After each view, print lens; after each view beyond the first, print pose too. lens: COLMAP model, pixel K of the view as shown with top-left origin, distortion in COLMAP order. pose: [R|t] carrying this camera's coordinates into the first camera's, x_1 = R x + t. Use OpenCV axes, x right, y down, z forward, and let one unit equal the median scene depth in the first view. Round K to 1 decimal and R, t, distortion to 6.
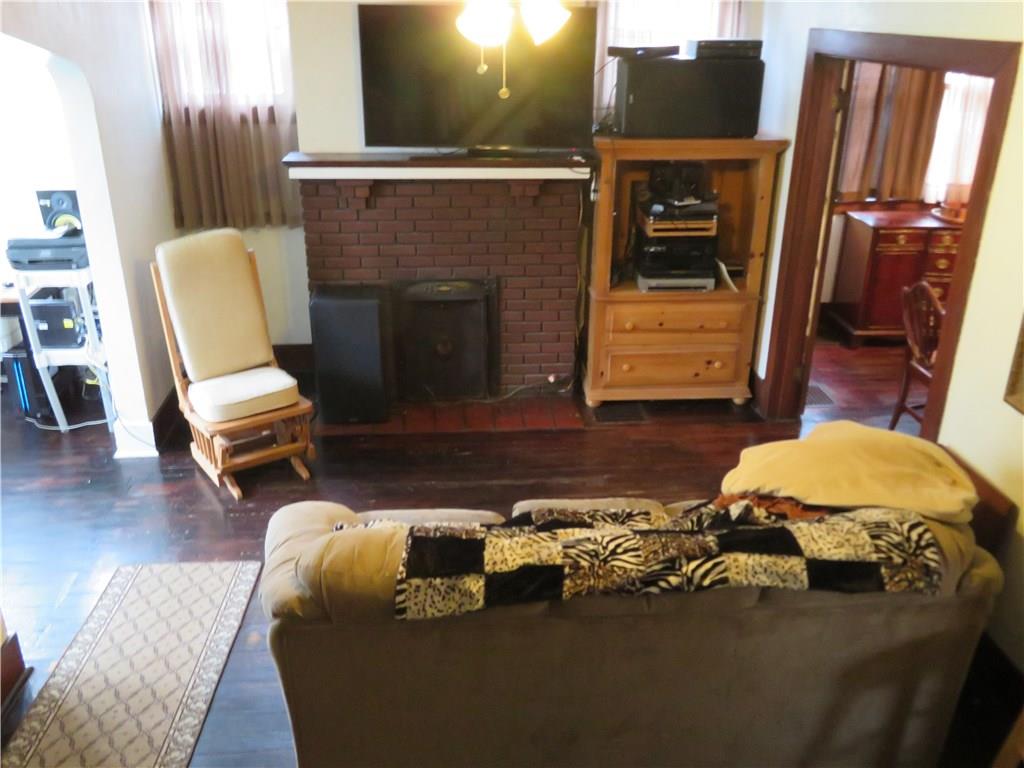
lens RADIAL K [[897.1, 0, 512.0], [0, 897.1, 384.0], [0, 0, 1]] dist [-0.004398, -0.016291]
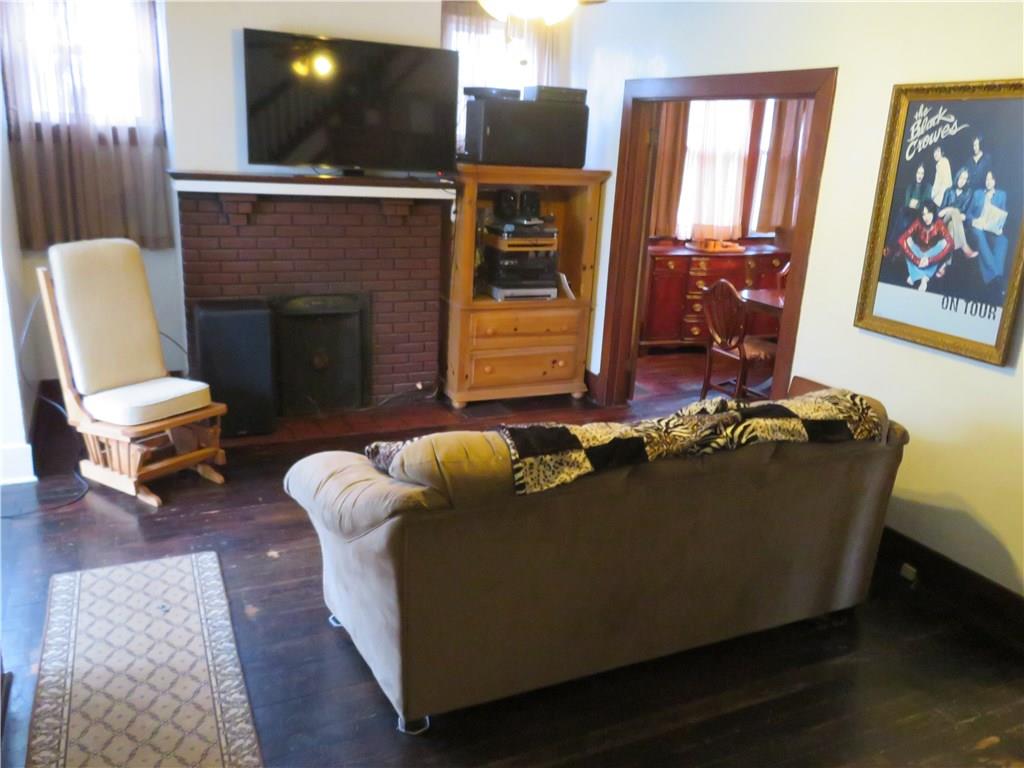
lens RADIAL K [[845.1, 0, 519.4], [0, 845.1, 383.9], [0, 0, 1]] dist [0.010777, -0.003971]
pose [[0.931976, -0.059275, 0.357643, -0.230516], [0.096261, 0.991590, -0.086501, 0.101339], [-0.349508, 0.115044, 0.929844, 0.003946]]
